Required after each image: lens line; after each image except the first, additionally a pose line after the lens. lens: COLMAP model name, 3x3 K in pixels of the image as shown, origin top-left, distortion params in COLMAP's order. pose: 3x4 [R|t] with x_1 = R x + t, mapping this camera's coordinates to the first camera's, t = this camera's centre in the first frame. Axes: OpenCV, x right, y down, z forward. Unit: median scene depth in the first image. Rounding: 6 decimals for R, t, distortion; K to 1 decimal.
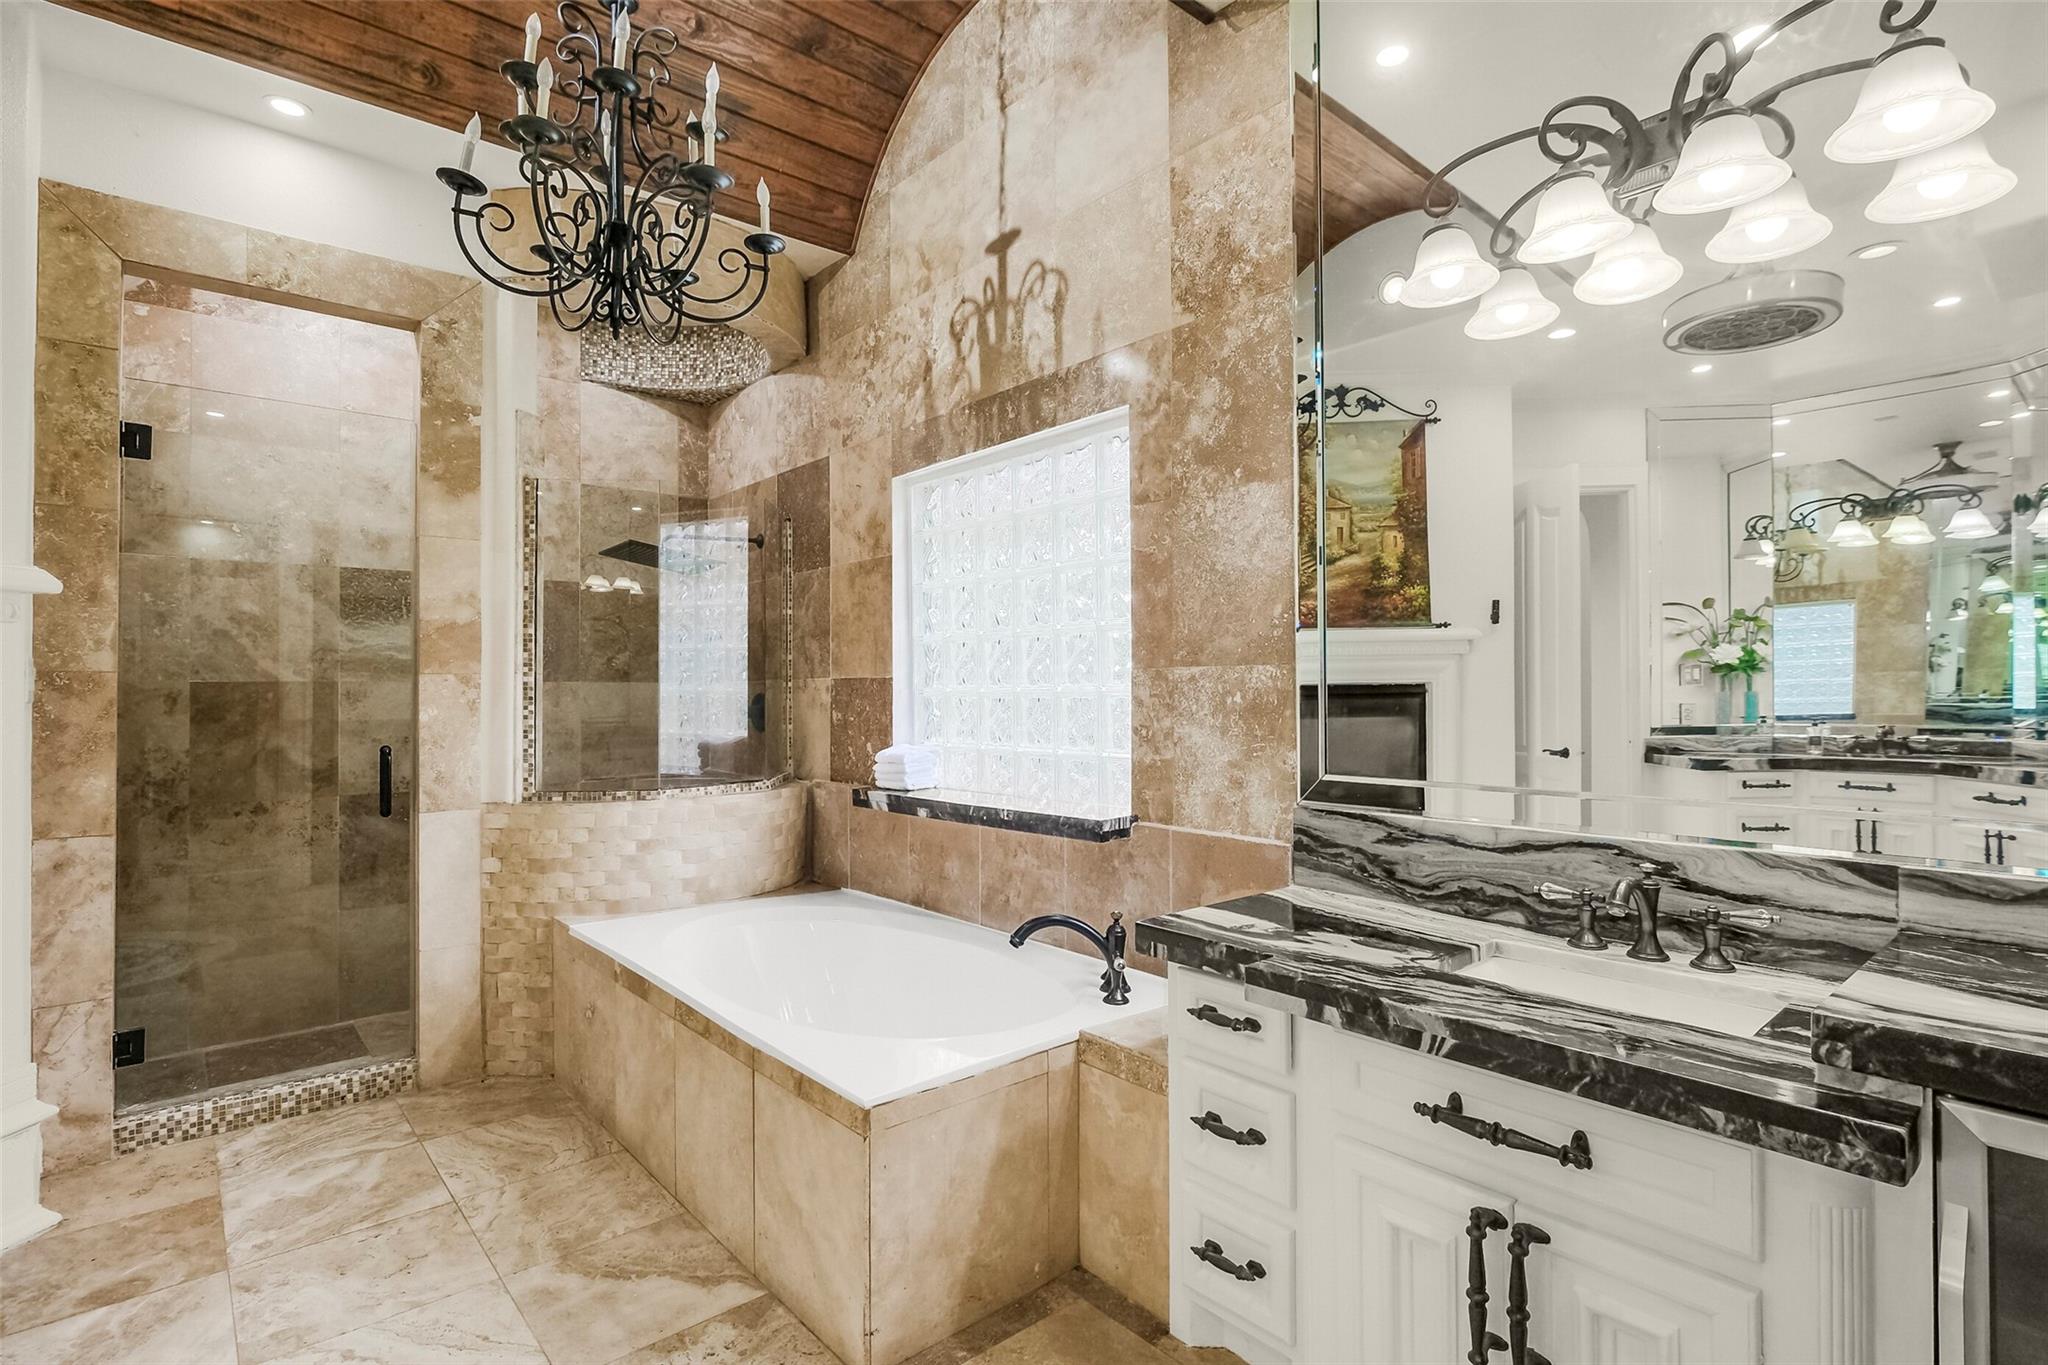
lens RADIAL K [[996.1, 0, 1022.2], [0, 996.1, 682.1], [0, 0, 1]] dist [-0.004400, -0.001635]
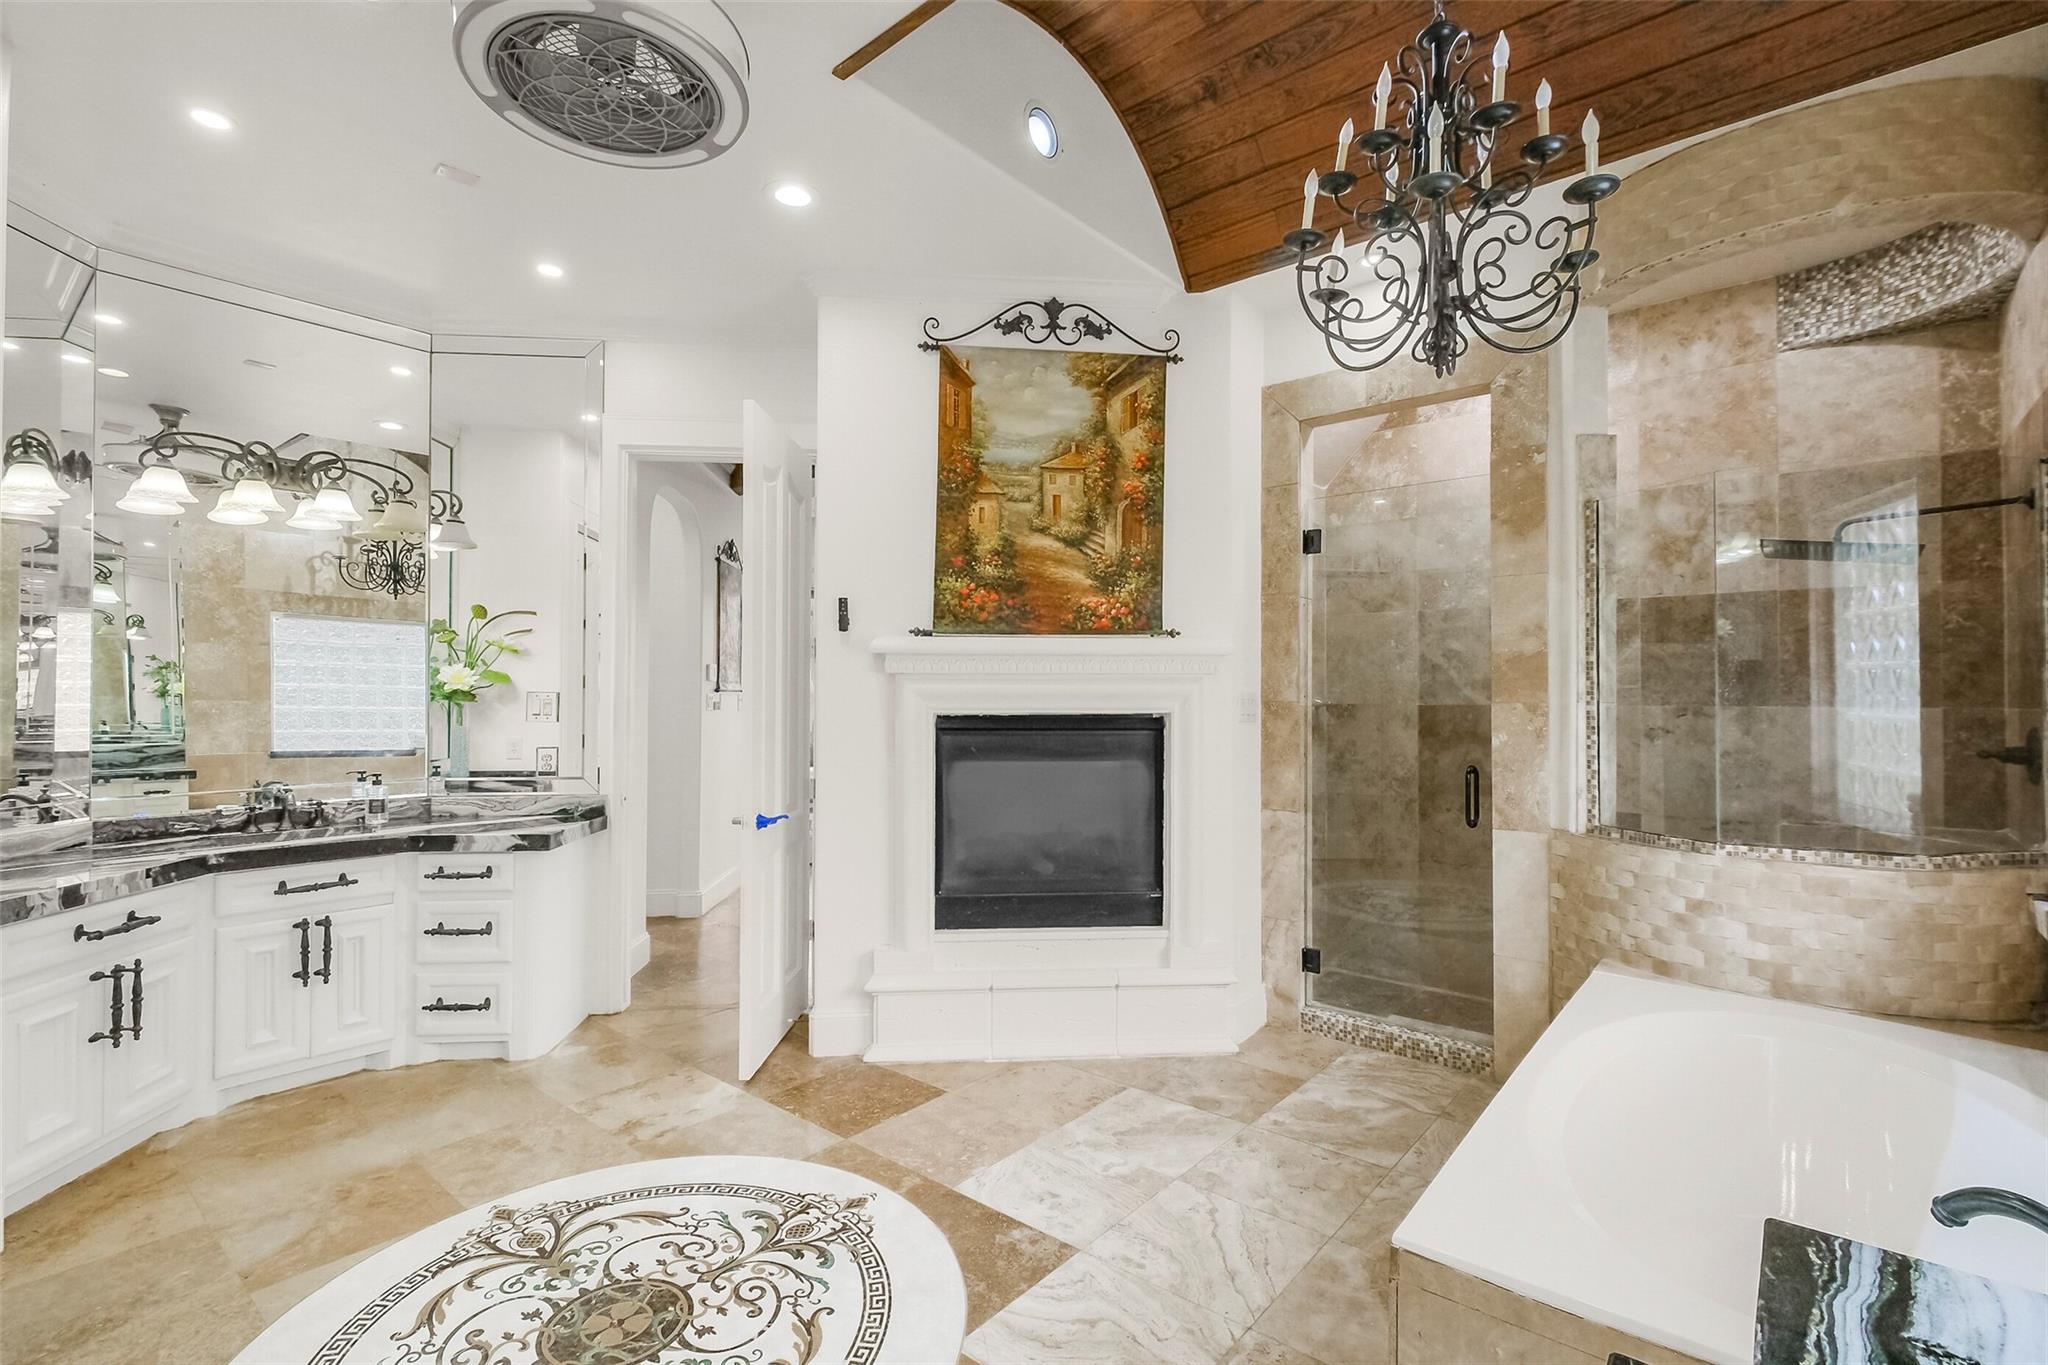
lens RADIAL K [[918.5, 0, 1022.4], [0, 918.5, 688.6], [0, 0, 1]] dist [-0.004577, -0.000055]
pose [[0.157054, -0.005686, -0.987574, 0.307134], [0.006644, 0.999967, -0.004701, -0.021833], [0.987568, -0.005823, 0.157086, 0.314911]]
